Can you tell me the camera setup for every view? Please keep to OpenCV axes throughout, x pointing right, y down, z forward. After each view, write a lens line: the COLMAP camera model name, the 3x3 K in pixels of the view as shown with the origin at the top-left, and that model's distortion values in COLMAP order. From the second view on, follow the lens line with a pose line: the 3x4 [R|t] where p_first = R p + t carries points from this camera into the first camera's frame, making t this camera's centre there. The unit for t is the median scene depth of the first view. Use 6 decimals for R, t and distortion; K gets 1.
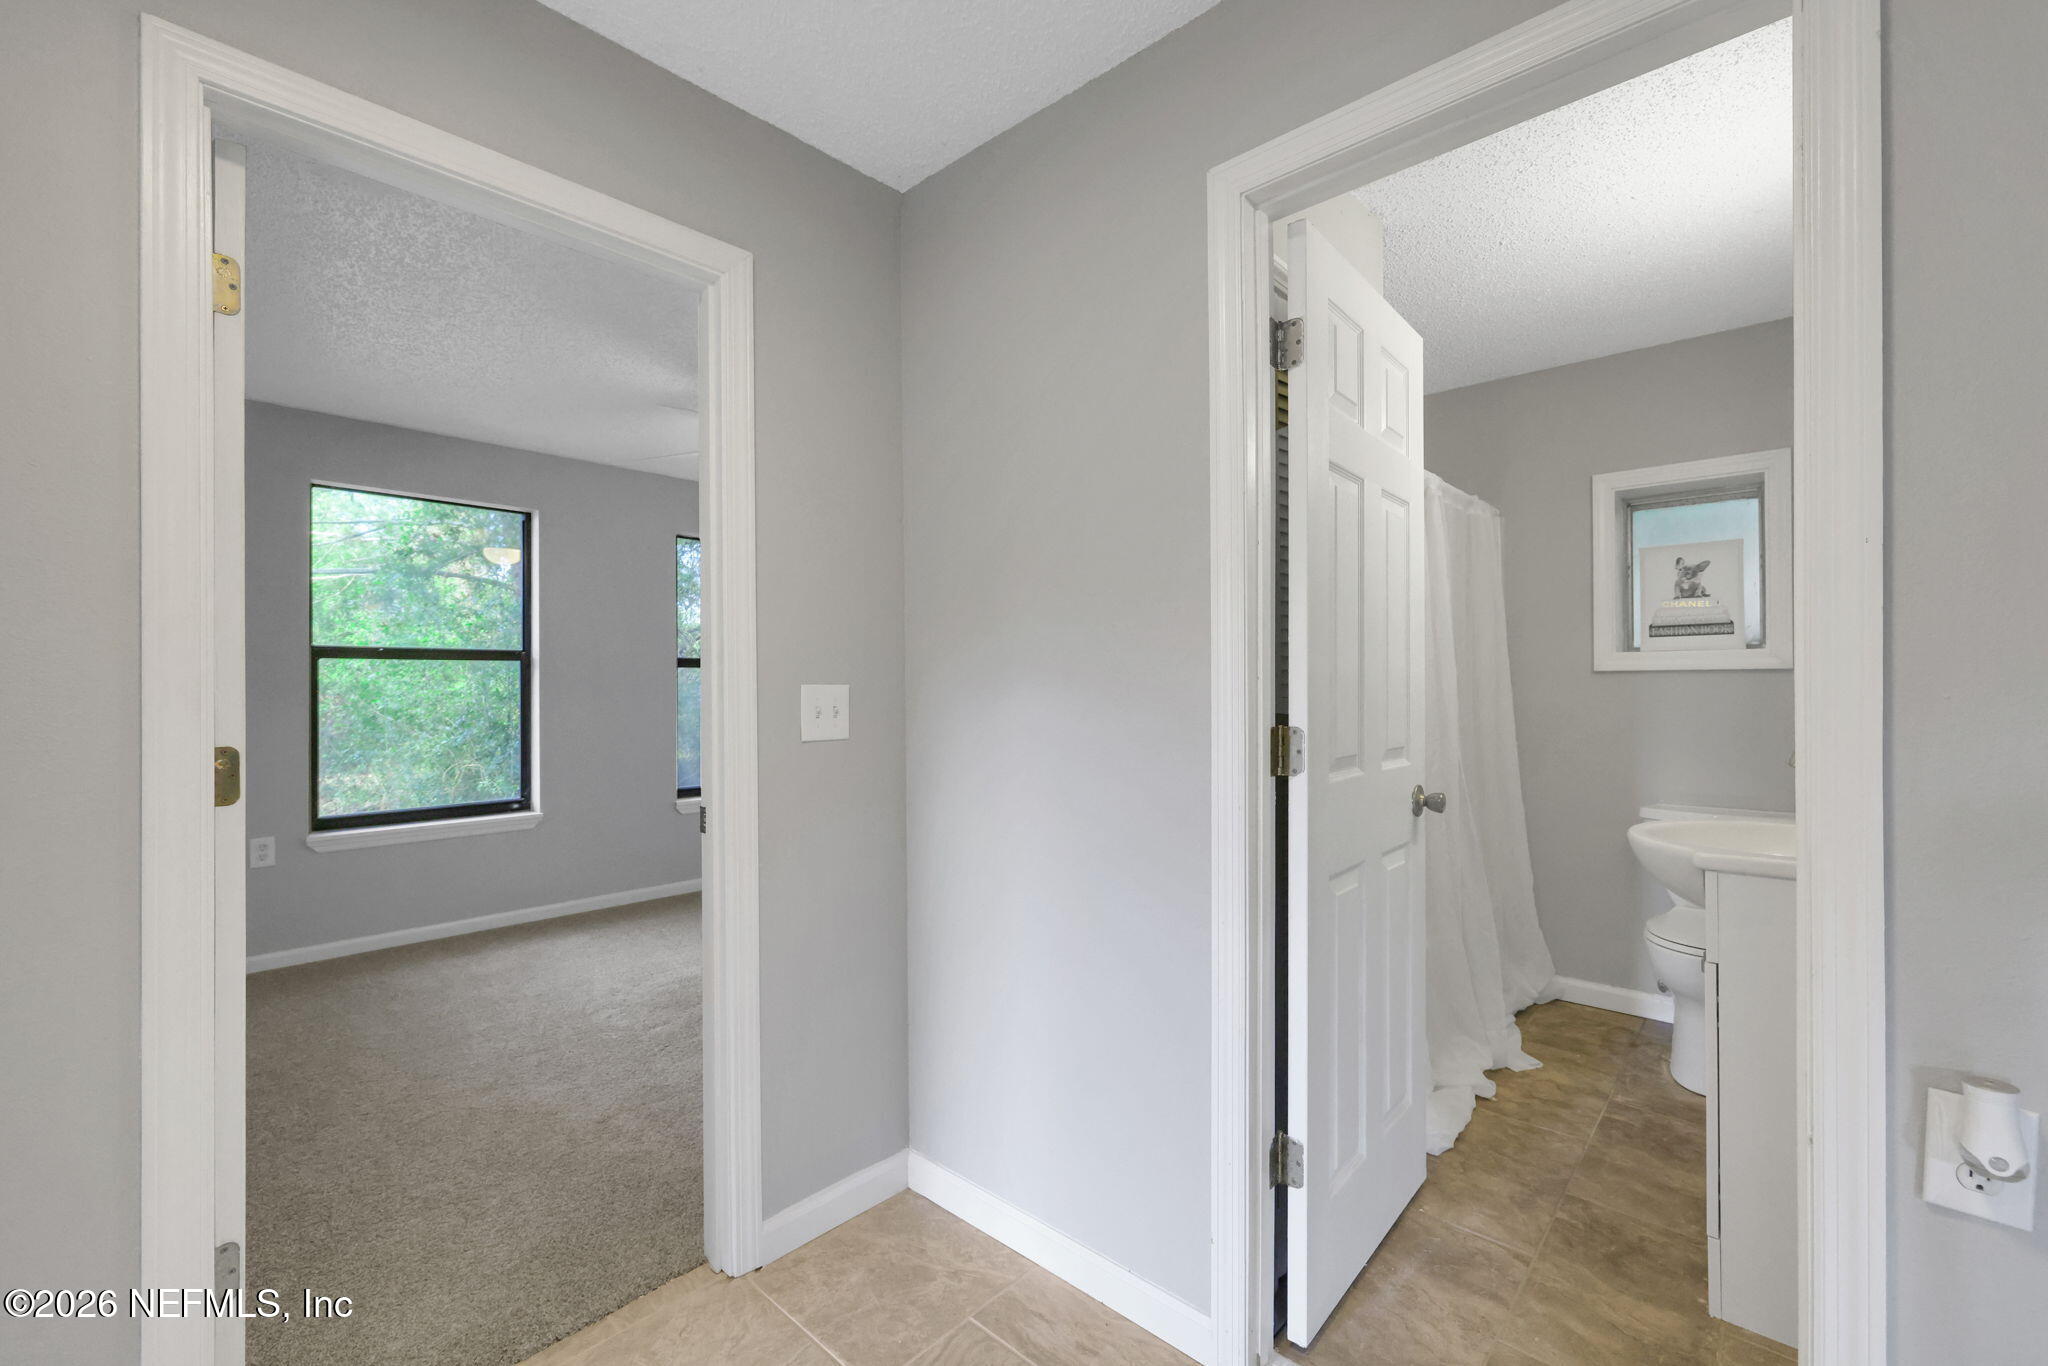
lens RADIAL K [[856.8, 0, 1026.8], [0, 856.8, 677.6], [0, 0, 1]] dist [-0.001152, -0.000158]
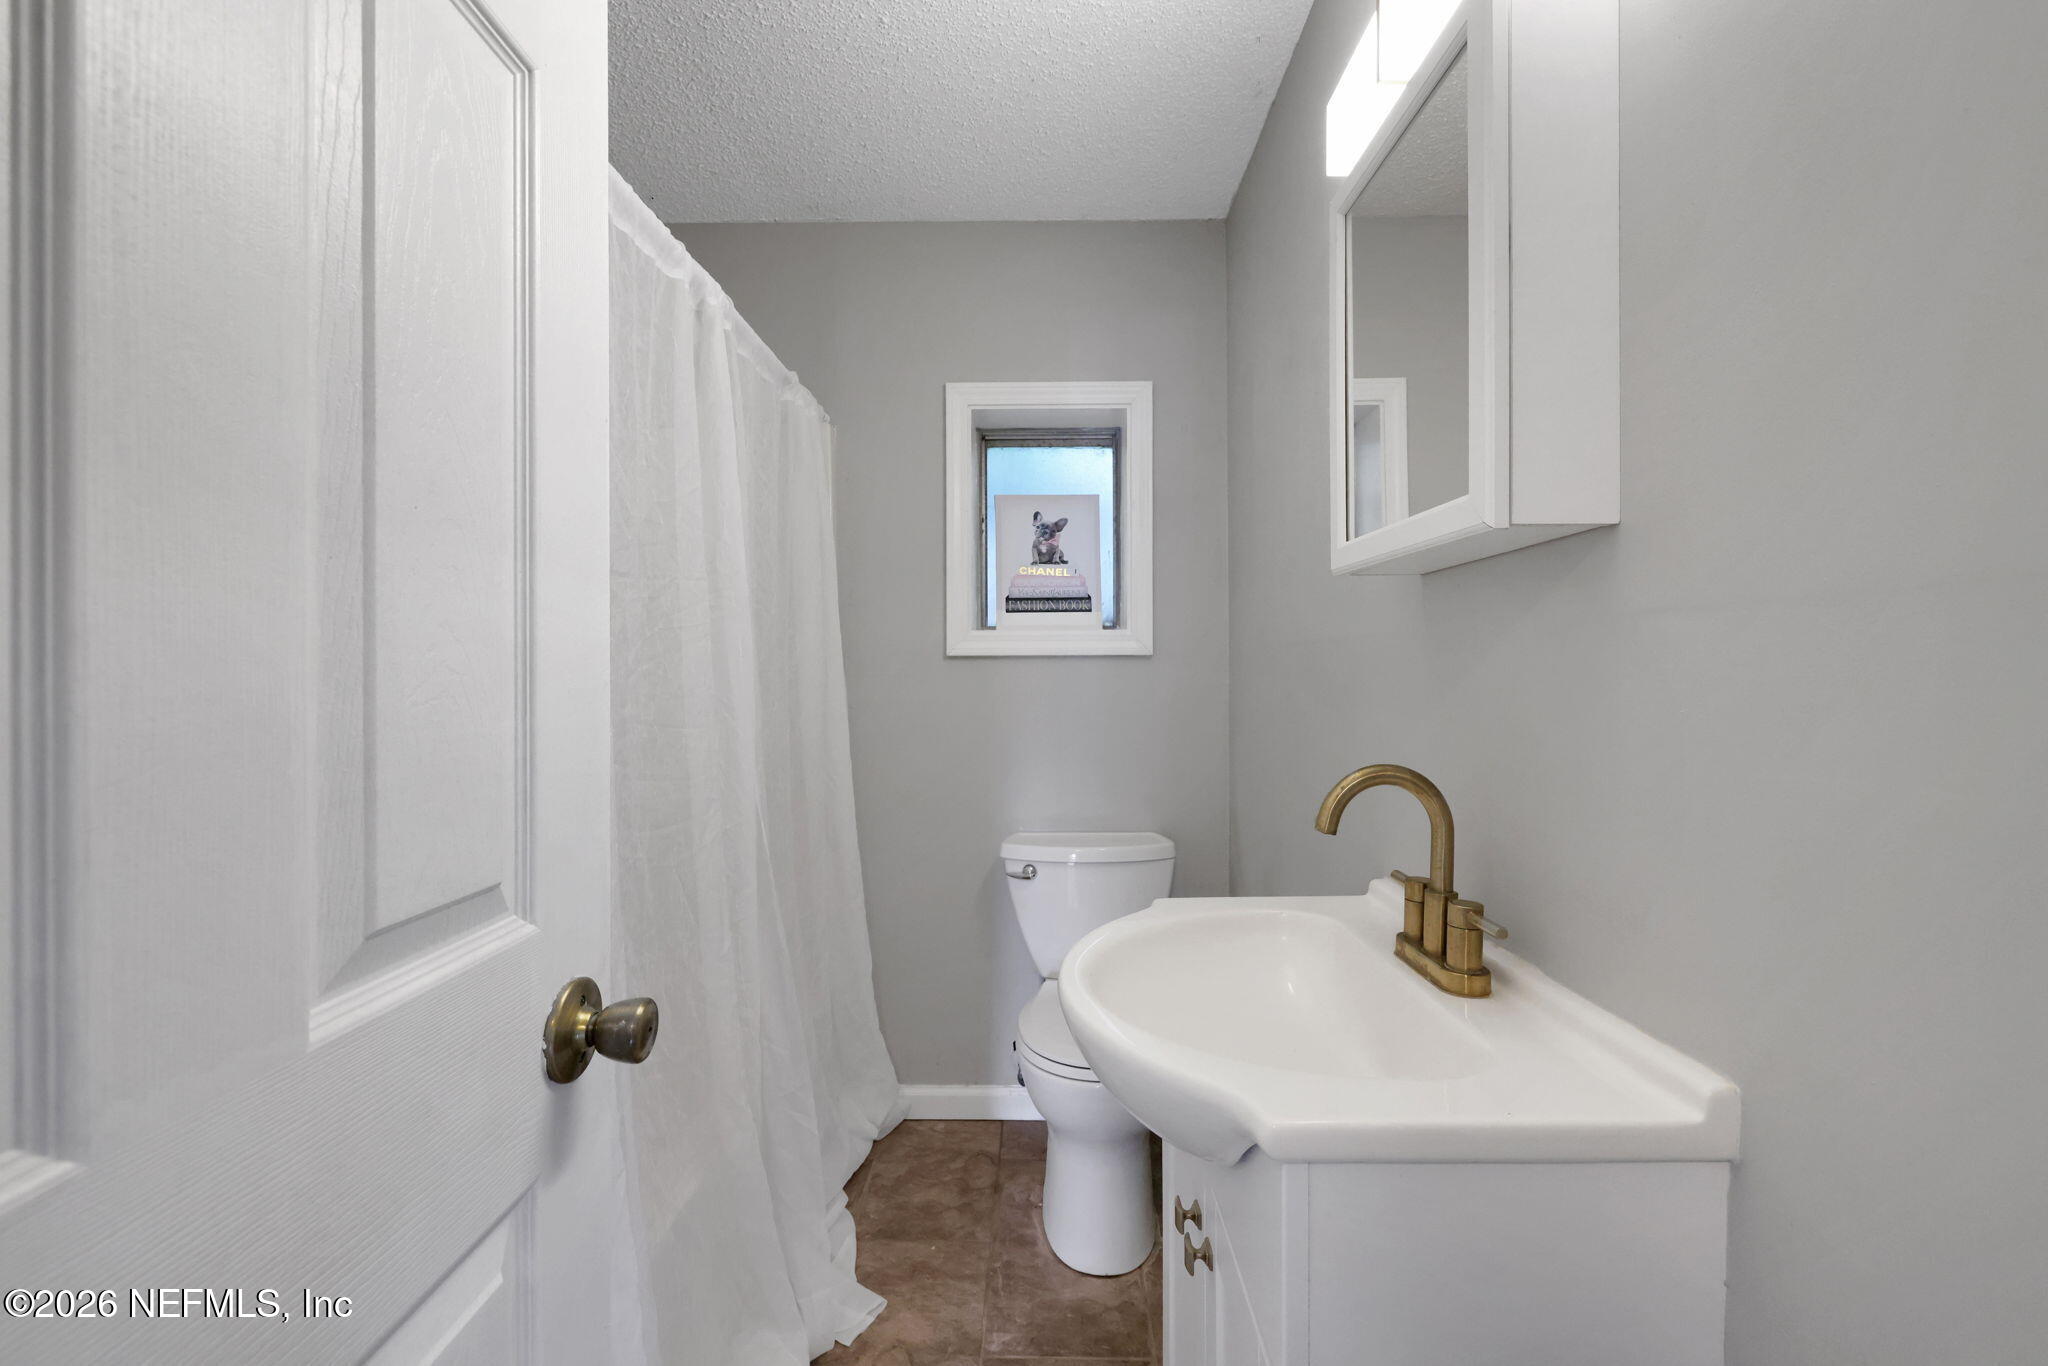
lens RADIAL K [[856.8, 0, 1026.8], [0, 856.8, 677.6], [0, 0, 1]] dist [-0.001152, -0.000158]
pose [[0.752711, -0.000623, 0.658351, 0.245942], [-0.005256, 0.999962, 0.006956, 0.005685], [-0.658331, -0.008696, 0.752679, 0.425569]]
